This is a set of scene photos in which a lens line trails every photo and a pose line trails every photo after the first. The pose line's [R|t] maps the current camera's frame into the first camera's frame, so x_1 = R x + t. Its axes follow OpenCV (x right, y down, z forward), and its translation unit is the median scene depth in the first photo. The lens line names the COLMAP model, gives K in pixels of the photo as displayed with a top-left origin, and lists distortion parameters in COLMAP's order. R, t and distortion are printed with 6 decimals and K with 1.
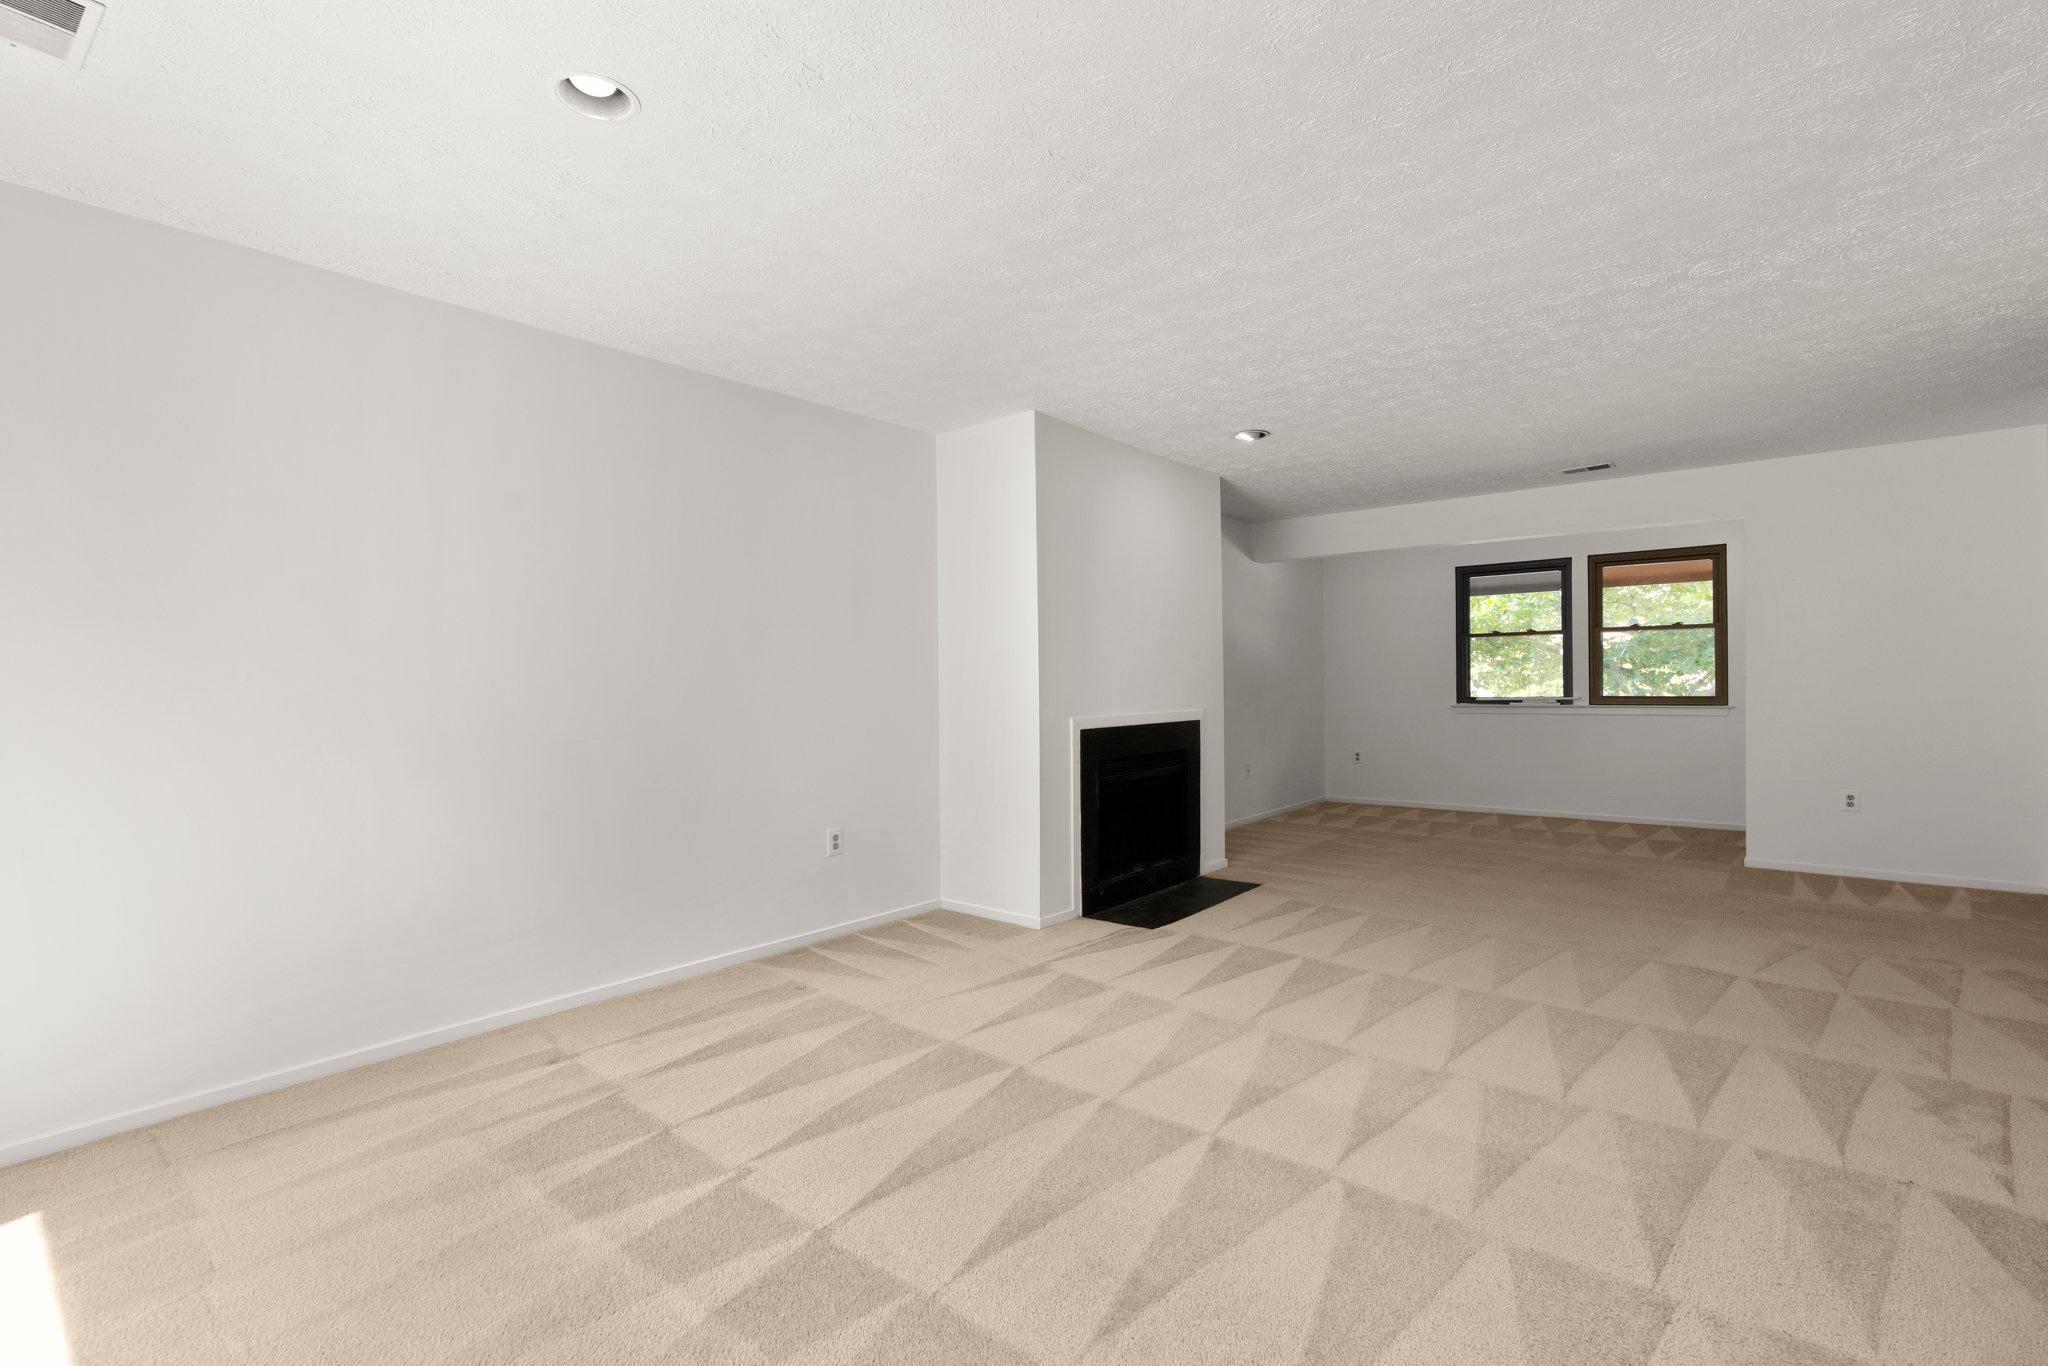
lens RADIAL K [[923.8, 0, 1007.5], [0, 923.8, 687.8], [0, 0, 1]] dist [-0.013652, 0.007461]
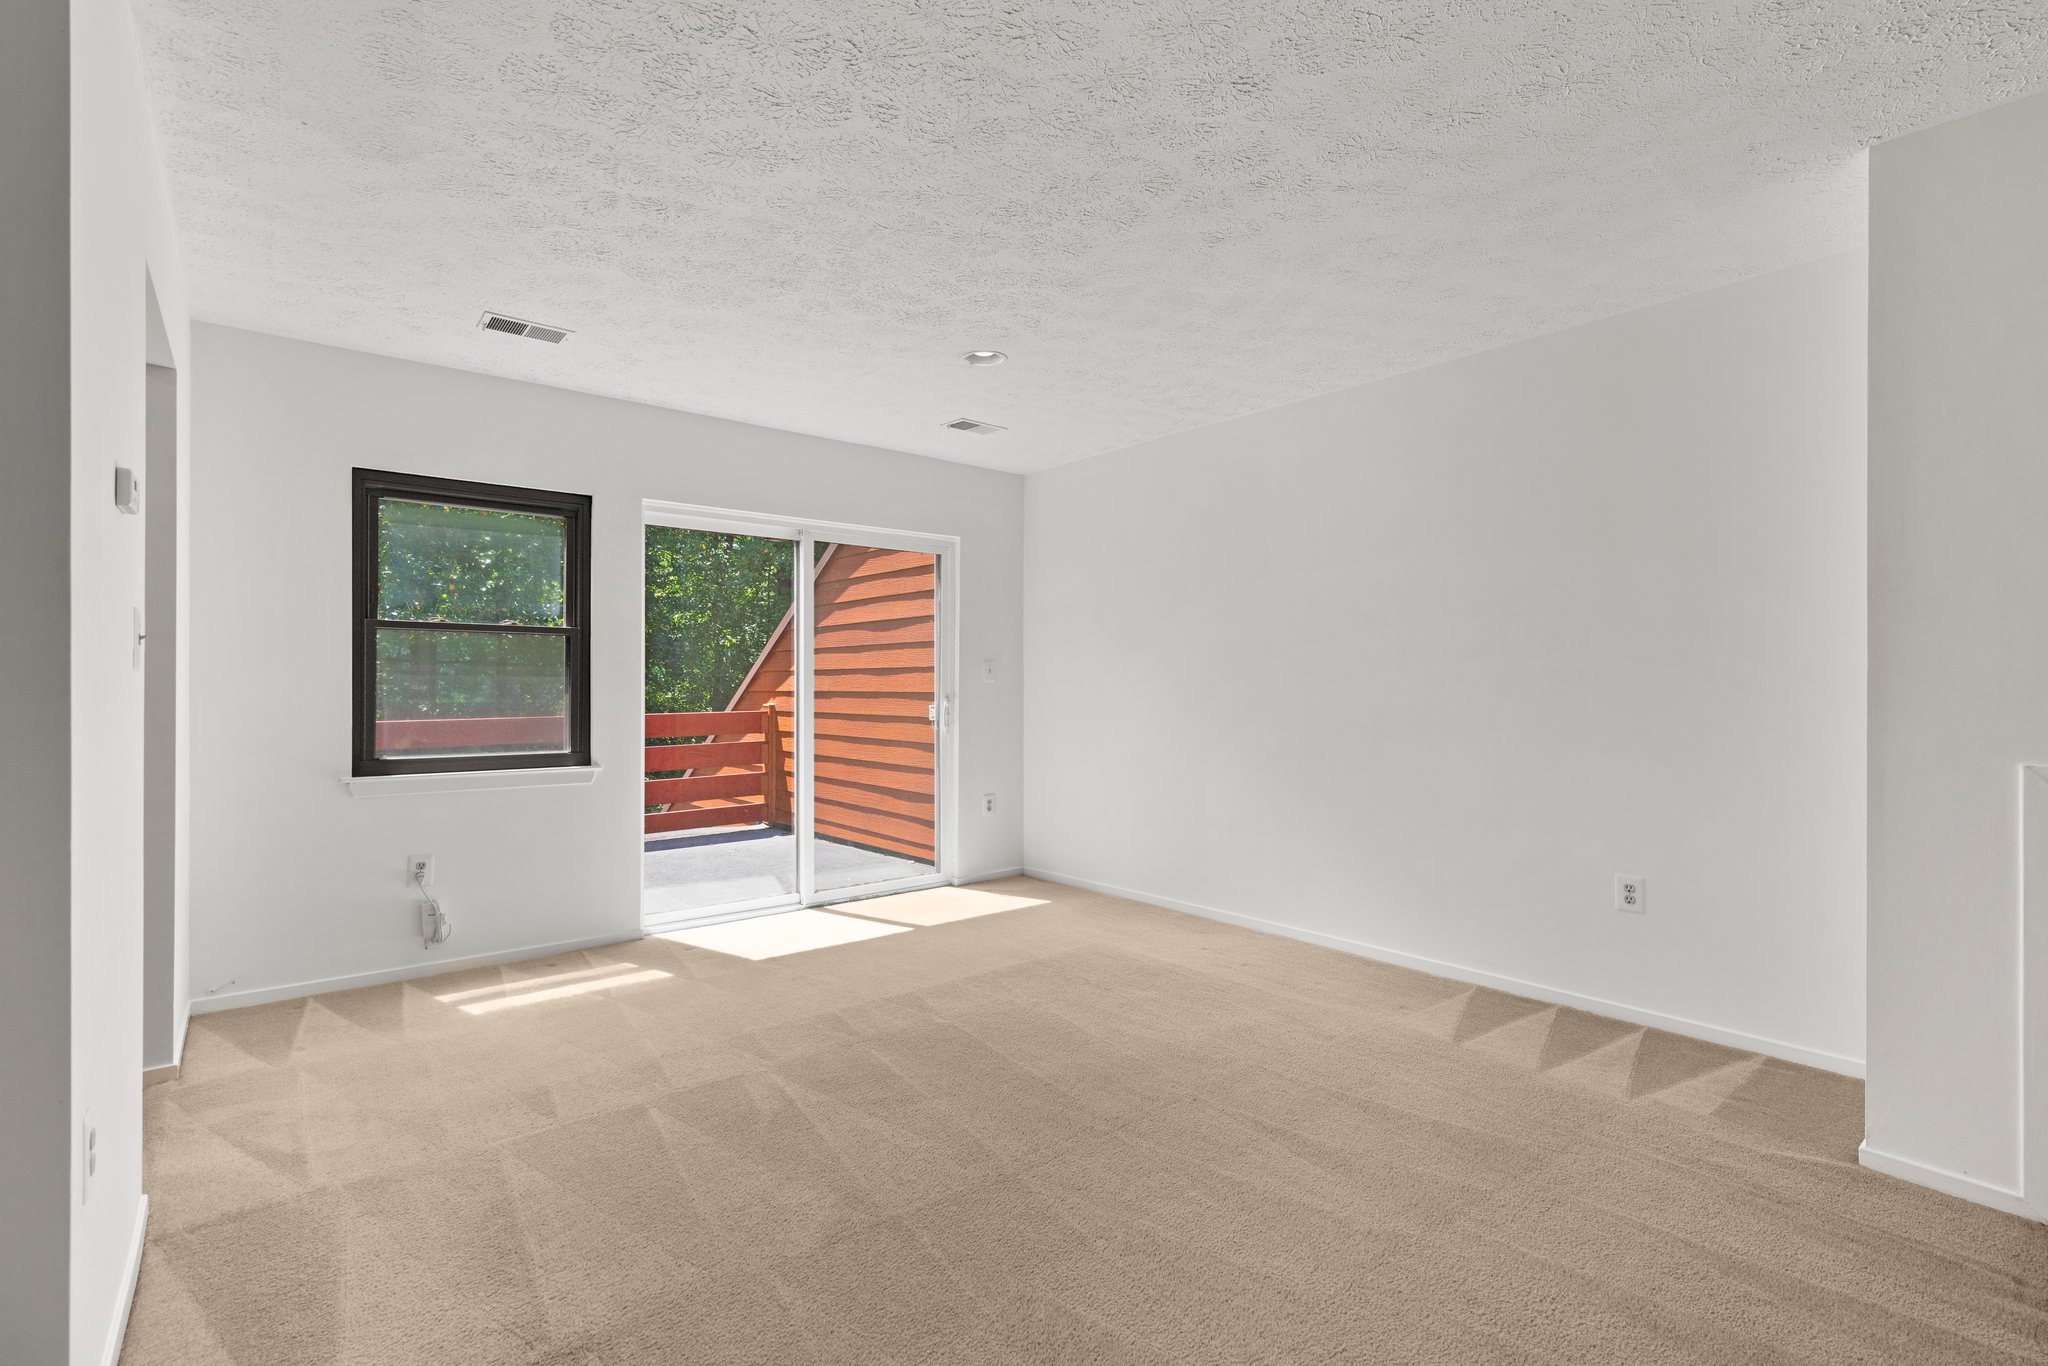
lens RADIAL K [[923.8, 0, 1007.5], [0, 923.8, 687.8], [0, 0, 1]] dist [-0.013652, 0.007461]
pose [[-0.176871, 0.017456, -0.984079, 0.630786], [-0.004344, 0.999819, 0.018516, -0.011381], [0.984224, 0.007550, -0.176764, 0.635413]]
